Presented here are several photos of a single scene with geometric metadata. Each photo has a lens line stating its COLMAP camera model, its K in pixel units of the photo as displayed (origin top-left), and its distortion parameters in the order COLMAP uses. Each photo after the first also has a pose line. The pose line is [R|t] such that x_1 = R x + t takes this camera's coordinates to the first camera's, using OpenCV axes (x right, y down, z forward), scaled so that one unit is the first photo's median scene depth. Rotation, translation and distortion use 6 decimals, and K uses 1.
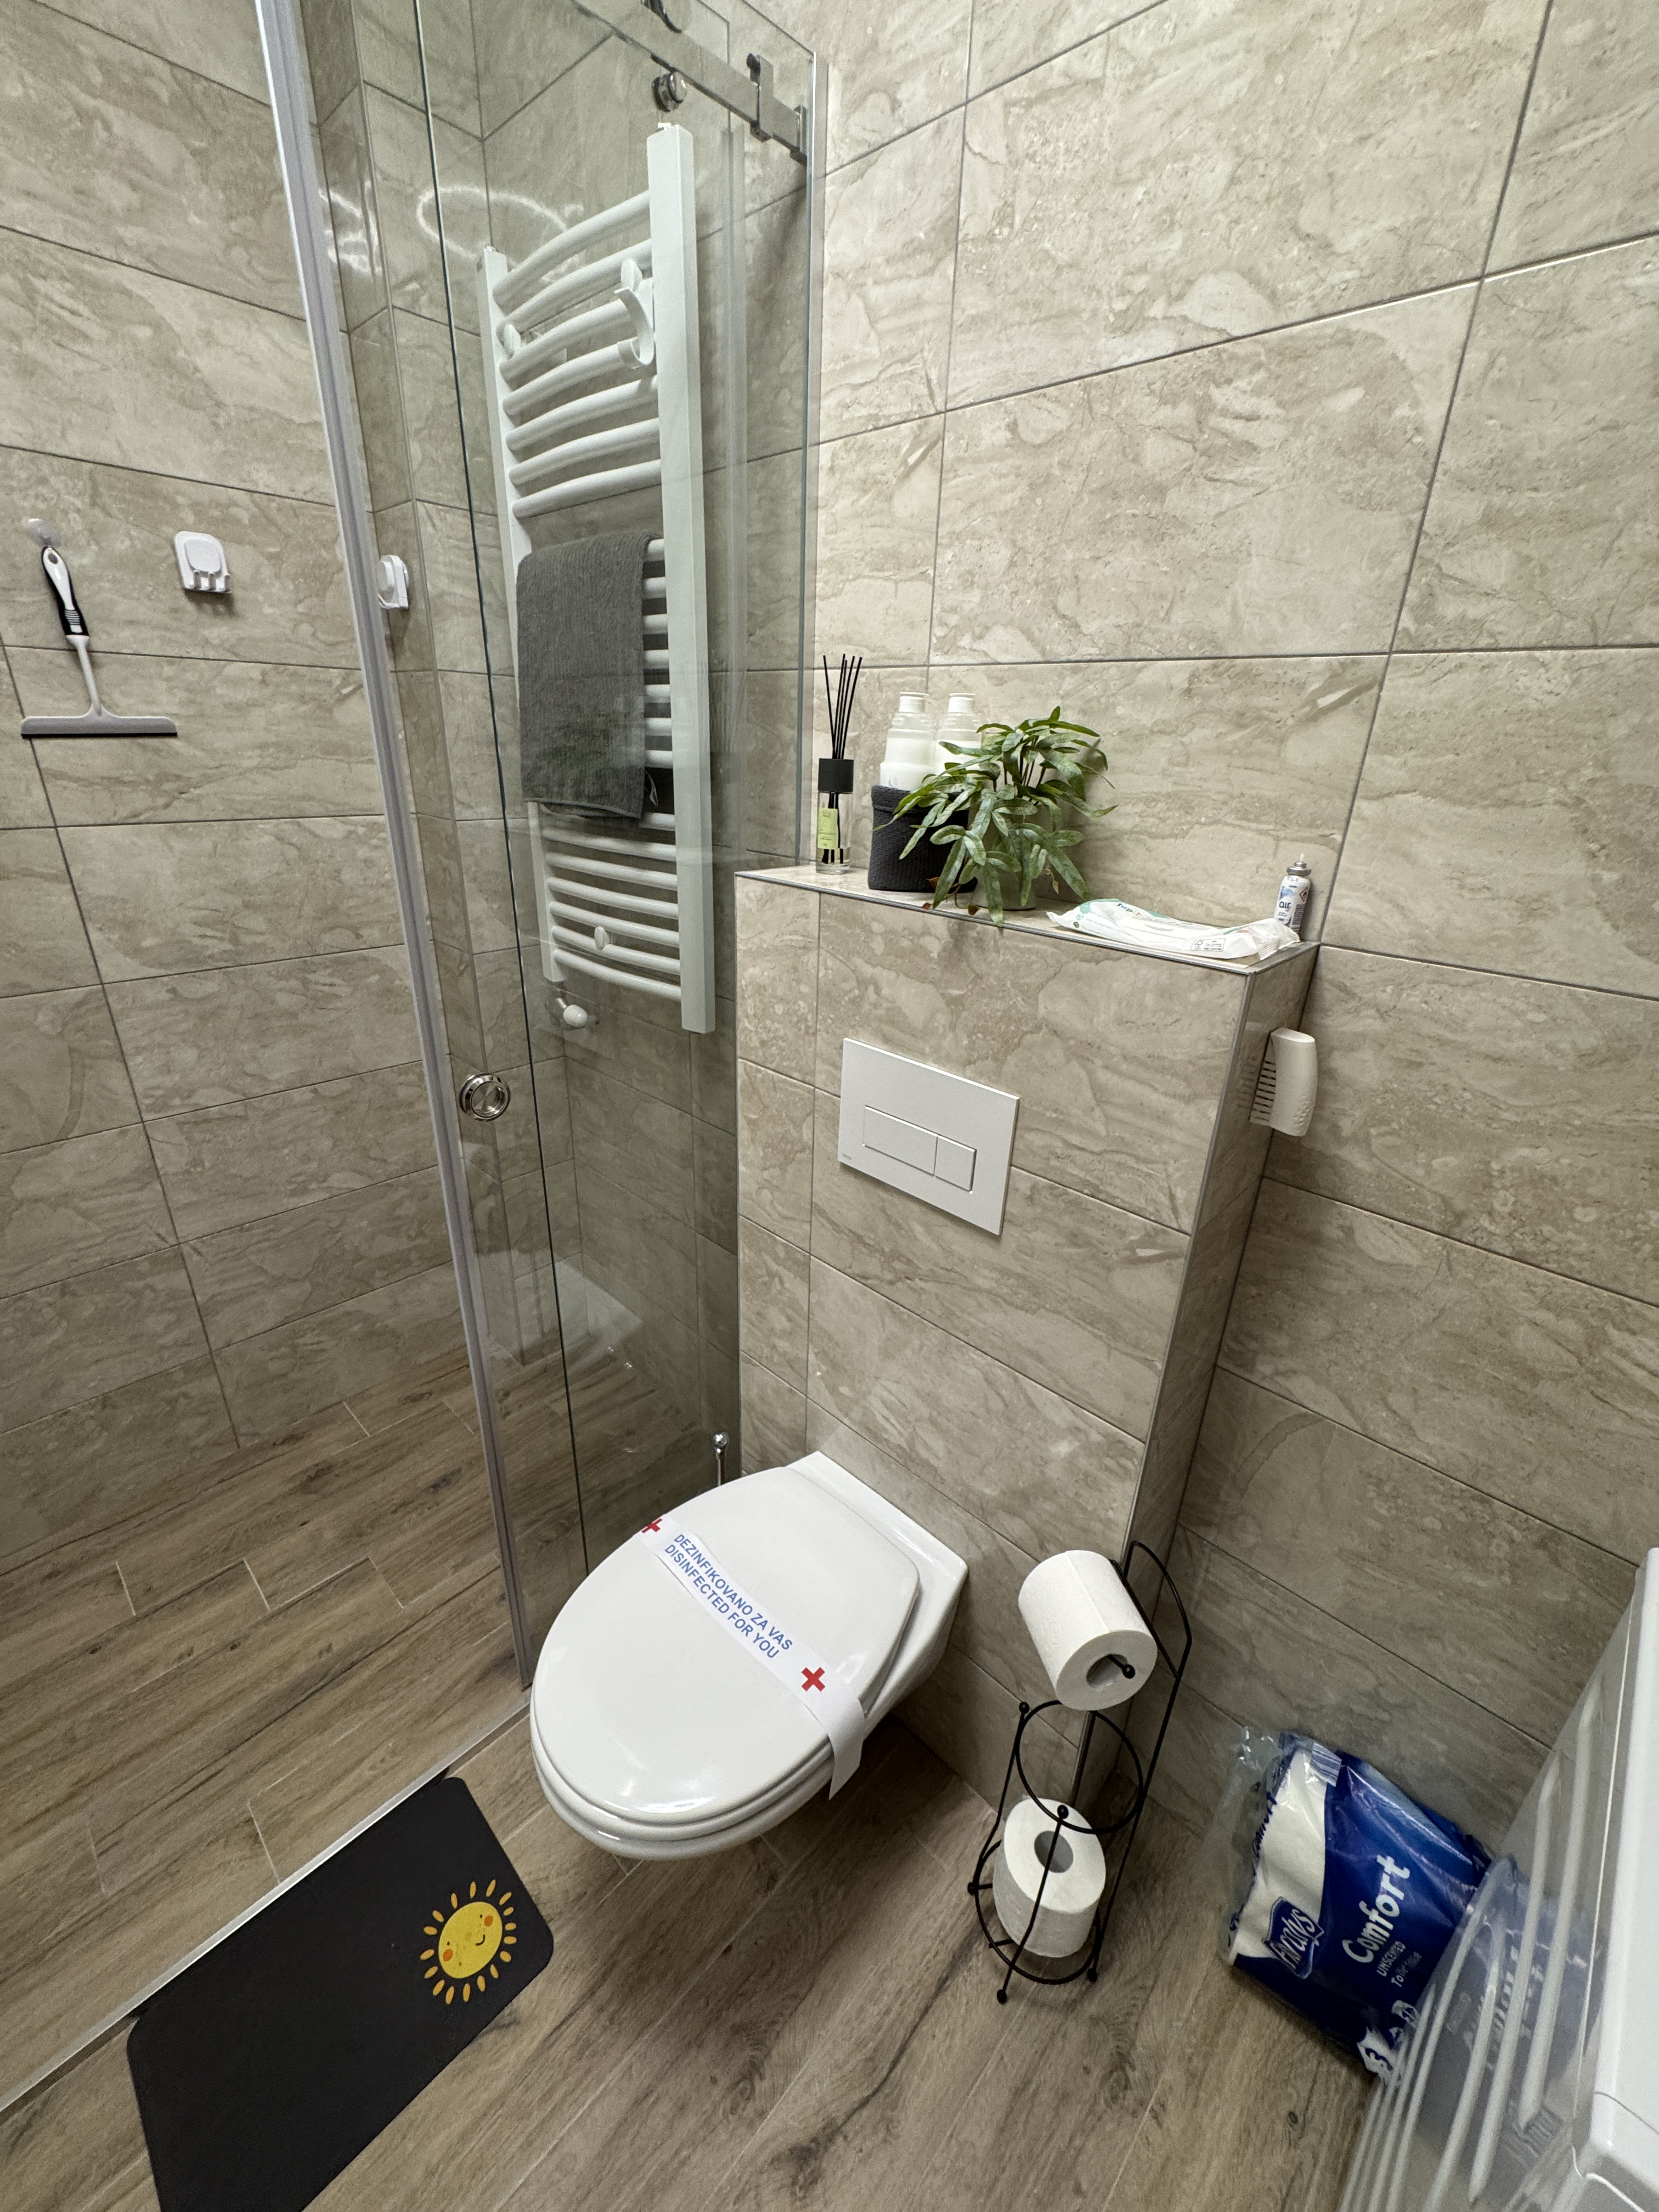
lens RADIAL K [[881.2, 0, 832.8], [0, 881.2, 1105.7], [0, 0, 1]] dist [-0.000647, 0.000131]
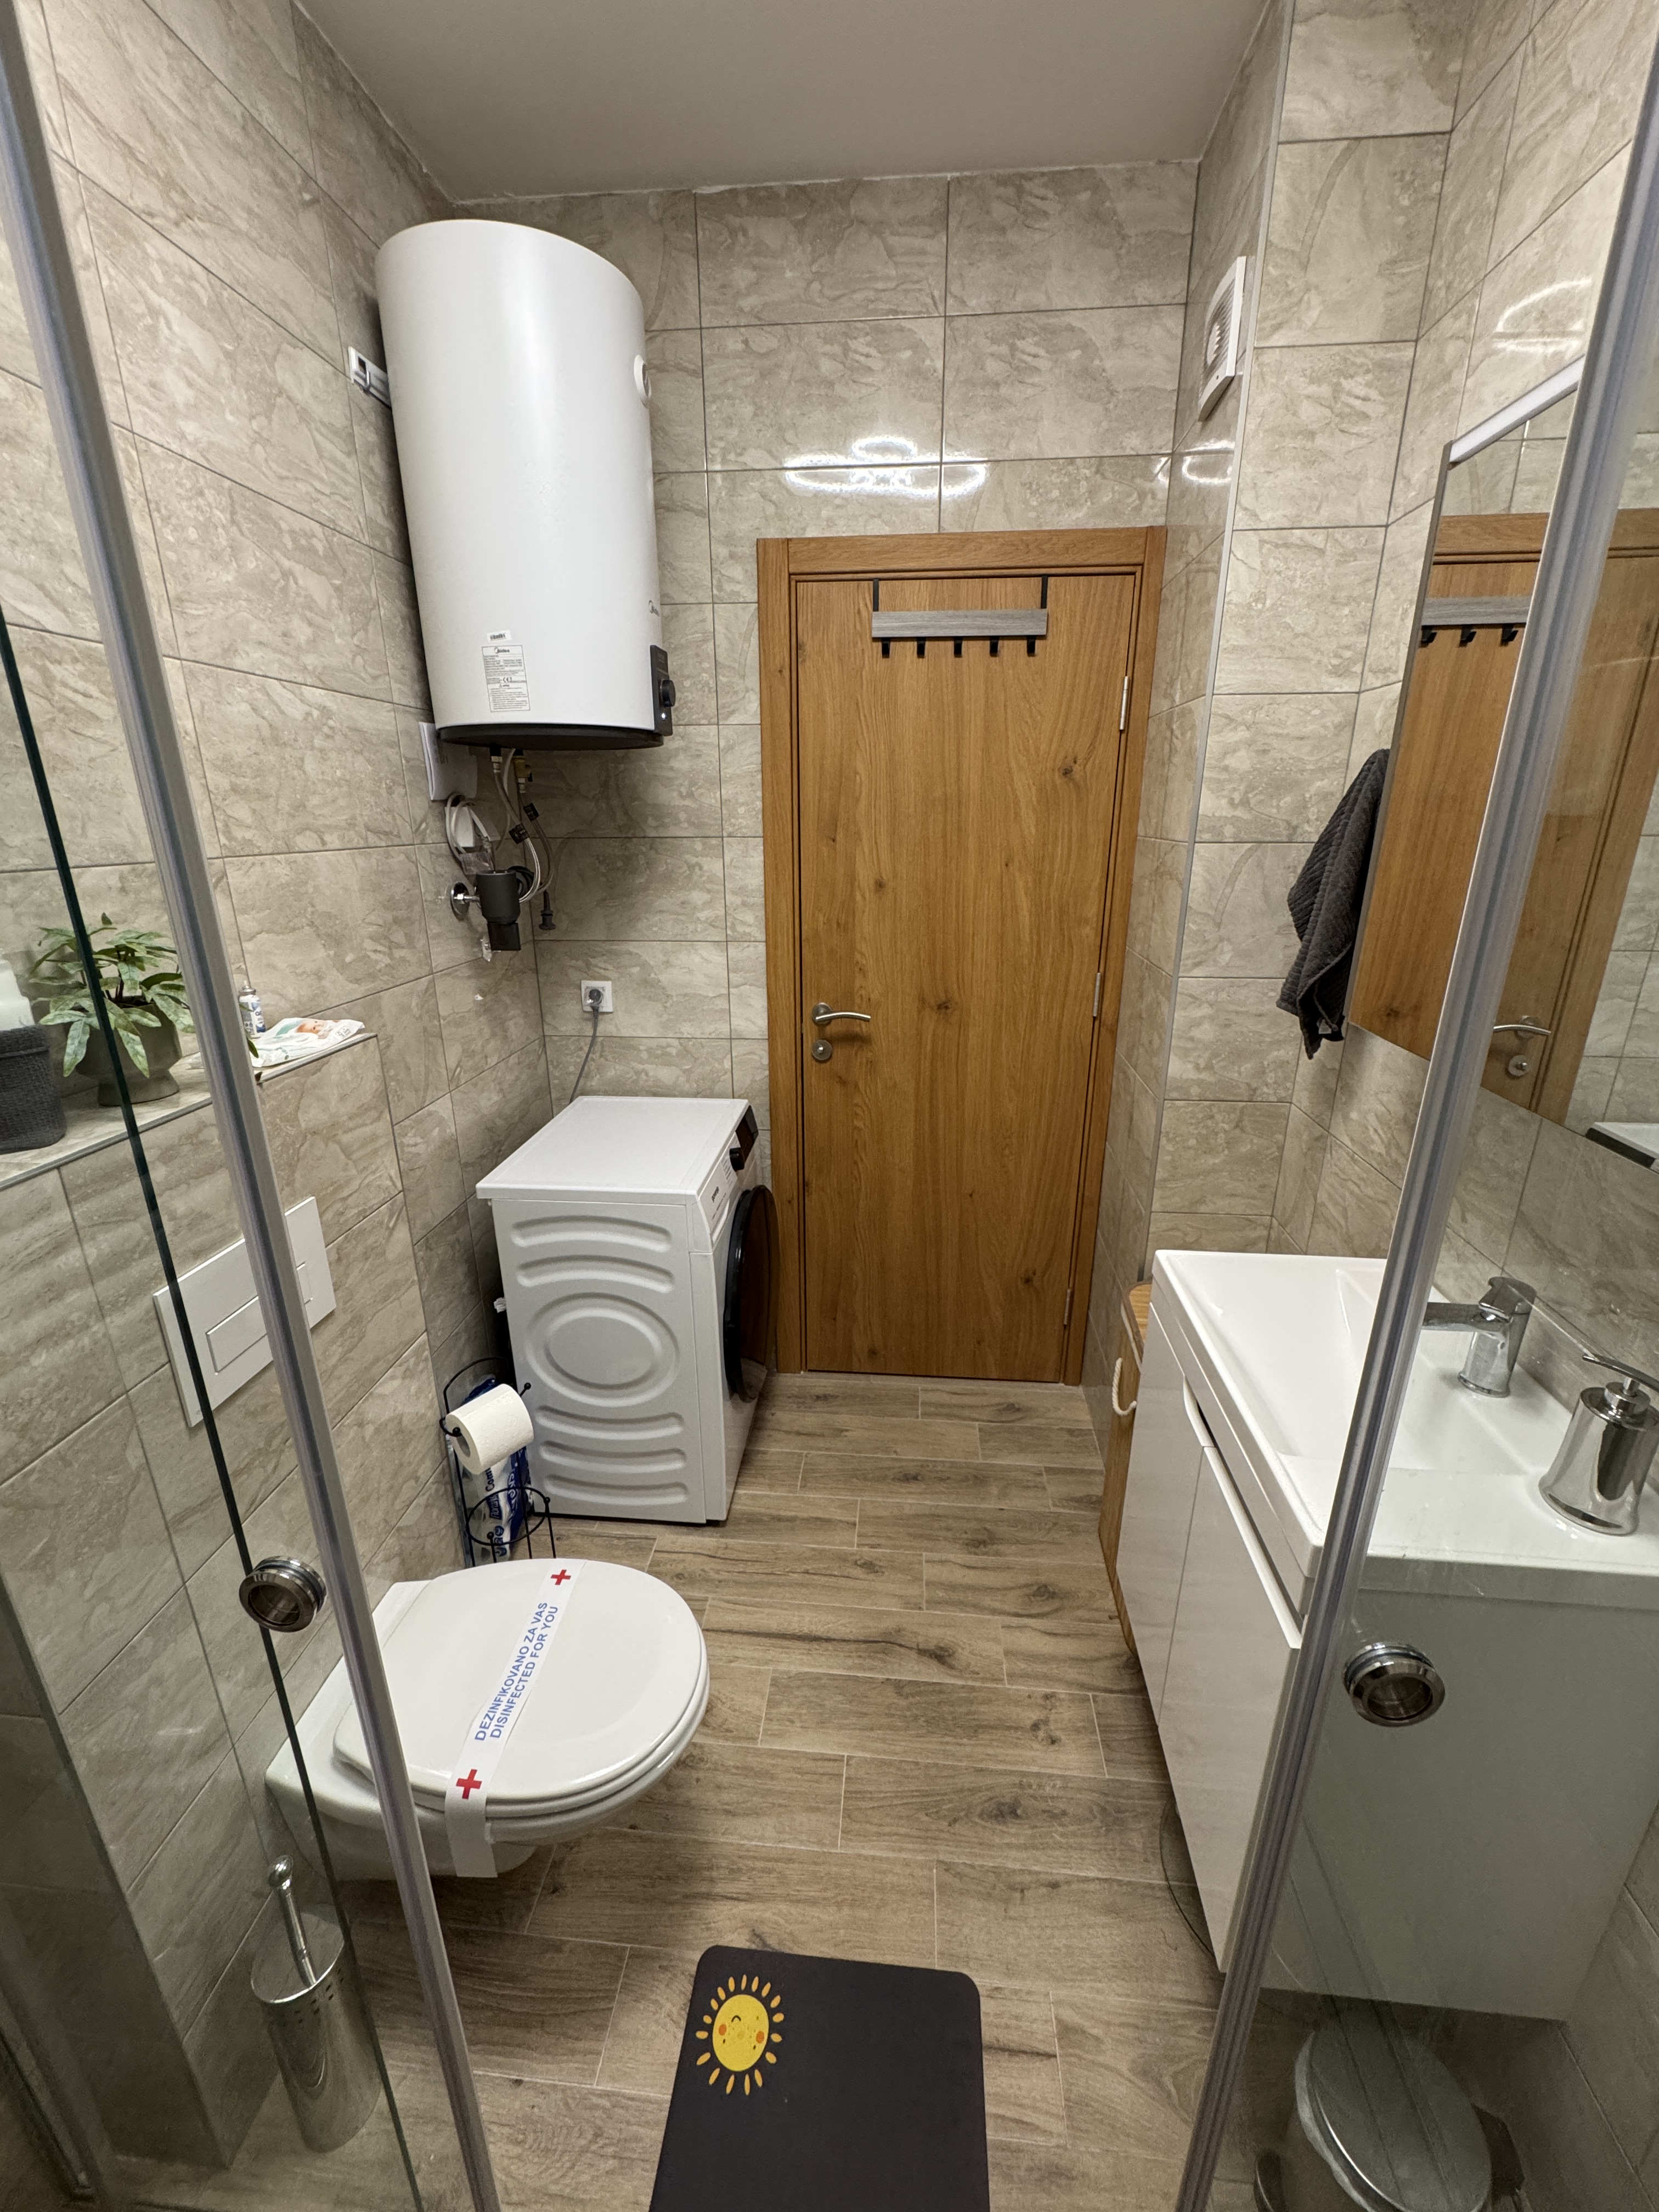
lens RADIAL K [[881.2, 0, 834.7], [0, 881.2, 1093.6], [0, 0, 1]] dist [-0.000647, 0.000131]
pose [[-0.623541, -0.272815, 0.732645, -0.952415], [0.281809, 0.795701, 0.536137, -0.494149], [-0.729233, 0.540769, -0.419270, 0.749339]]
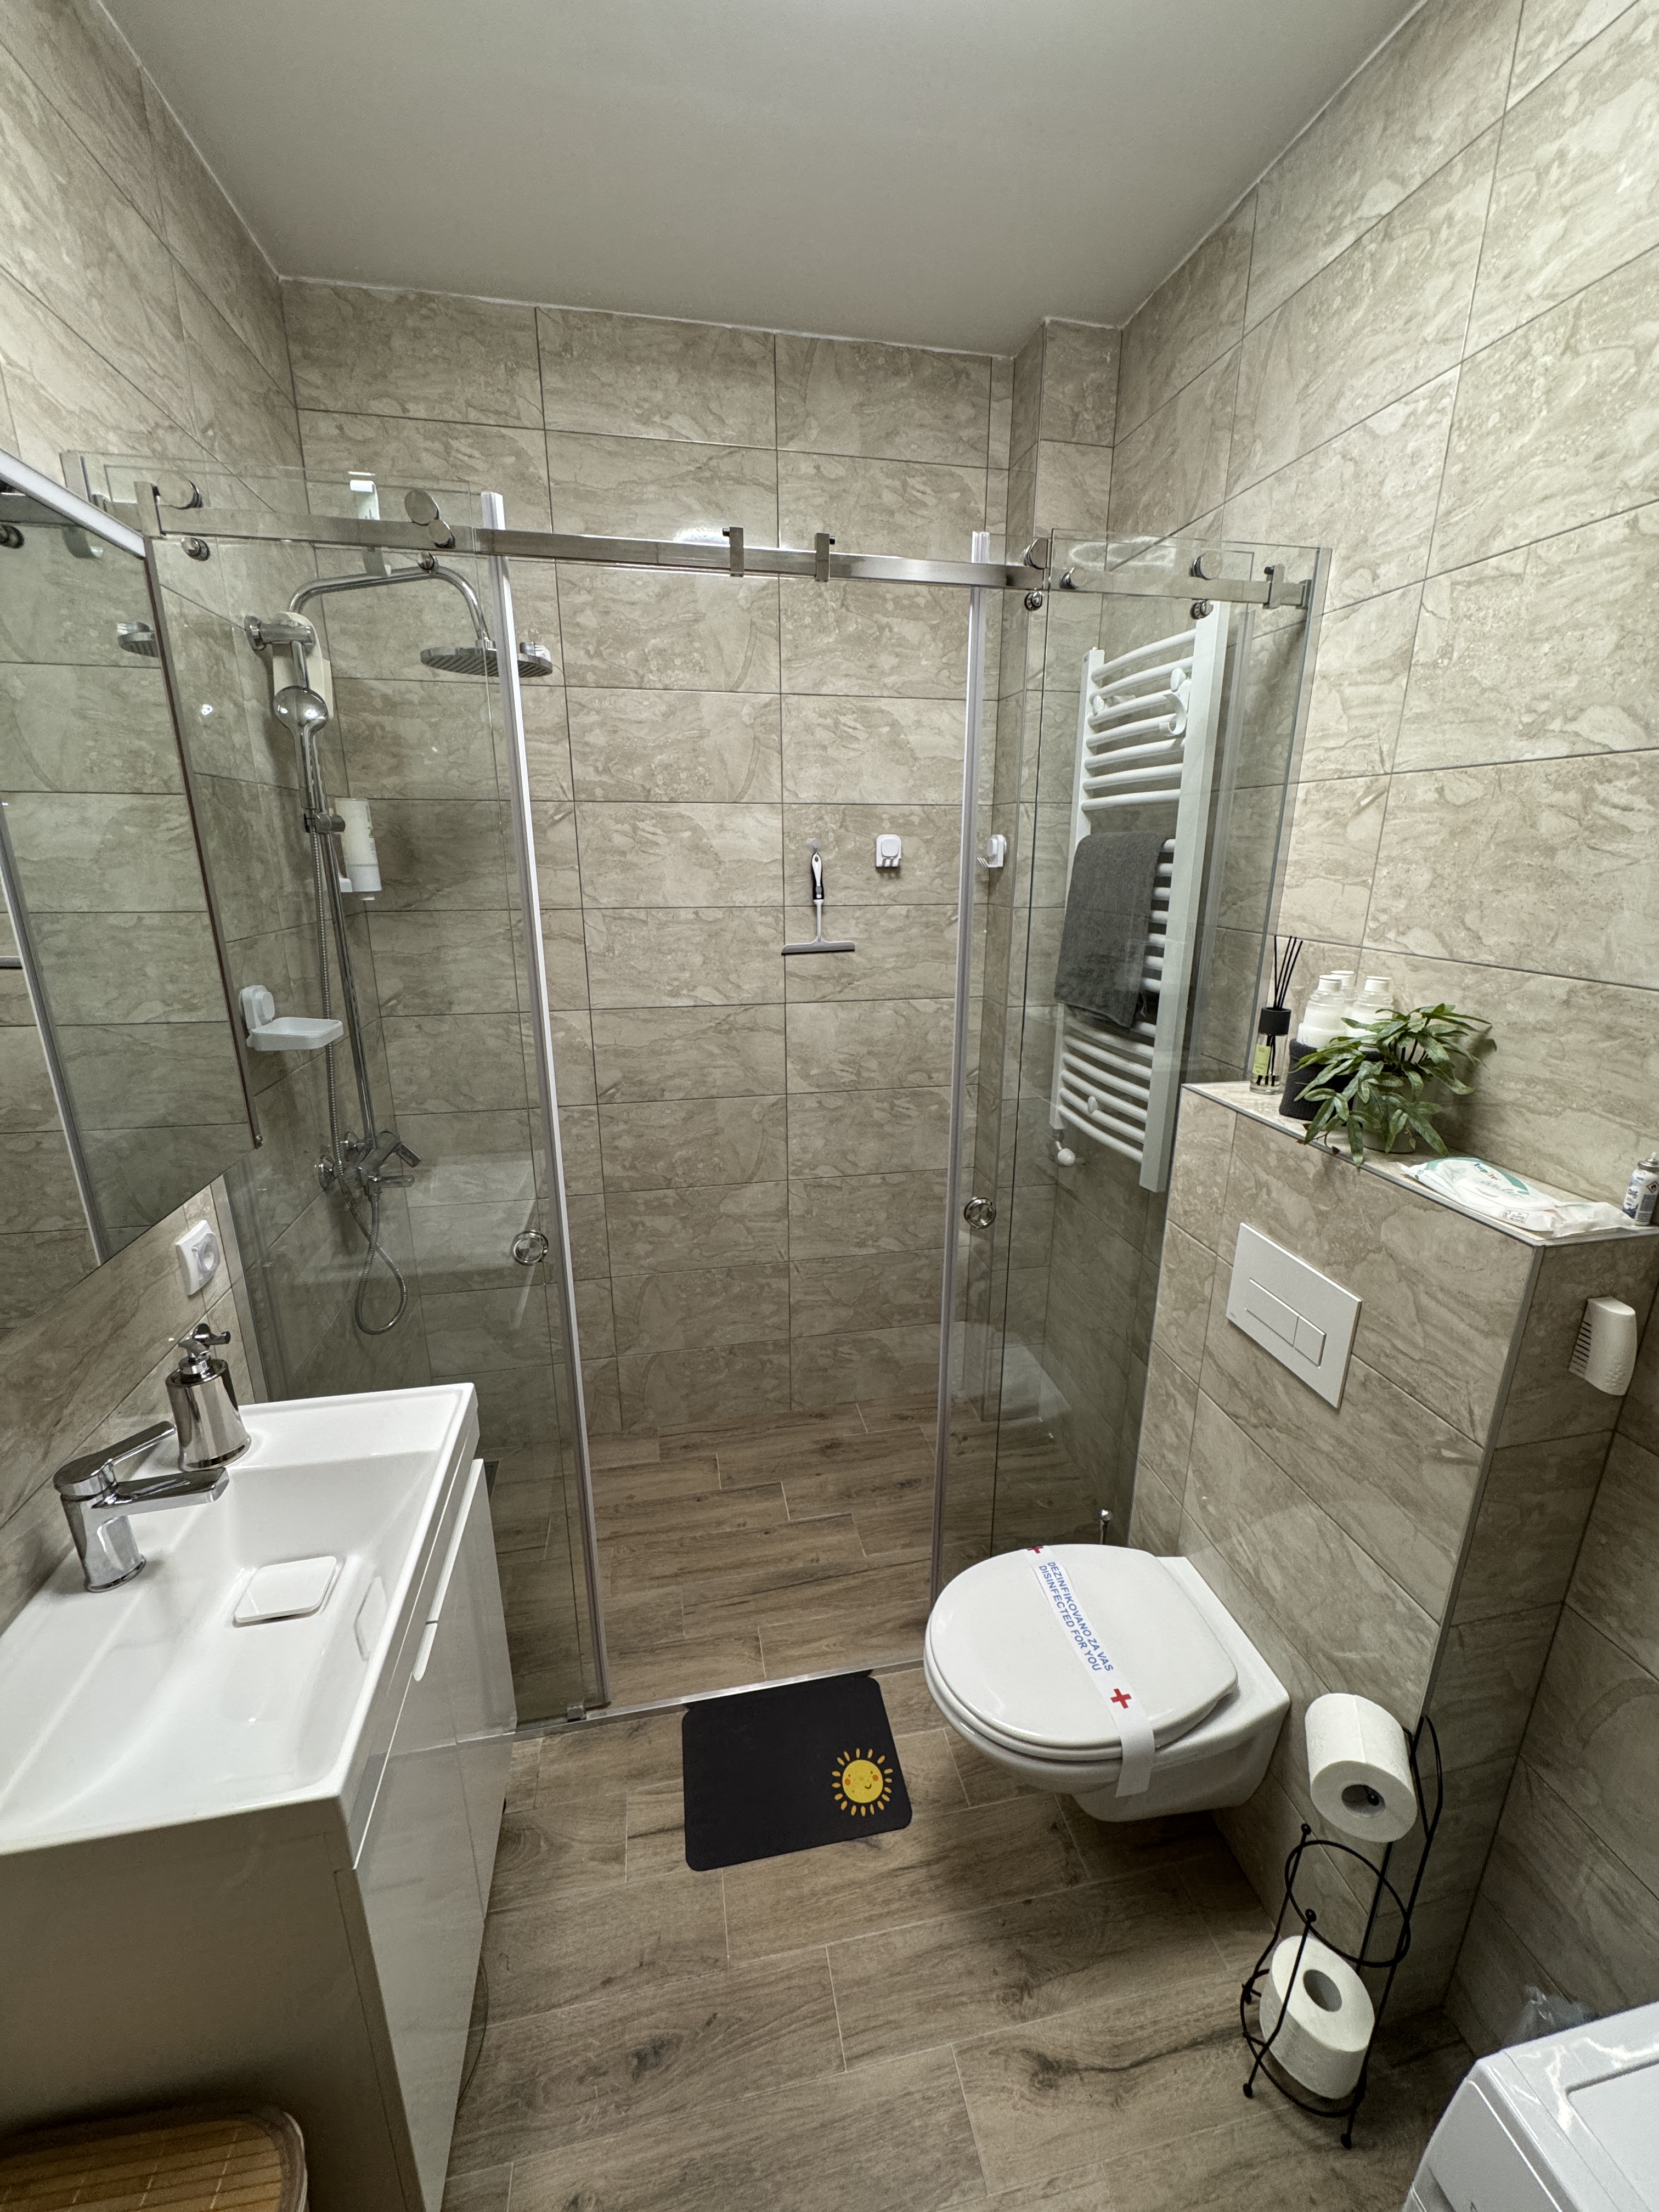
lens RADIAL K [[881.2, 0, 838.7], [0, 881.2, 1104.3], [0, 0, 1]] dist [-0.000647, 0.000131]
pose [[0.822856, 0.131160, -0.552906, 0.212682], [-0.198130, 0.978160, -0.062827, -0.047061], [0.532590, 0.161245, 0.830872, -0.407936]]
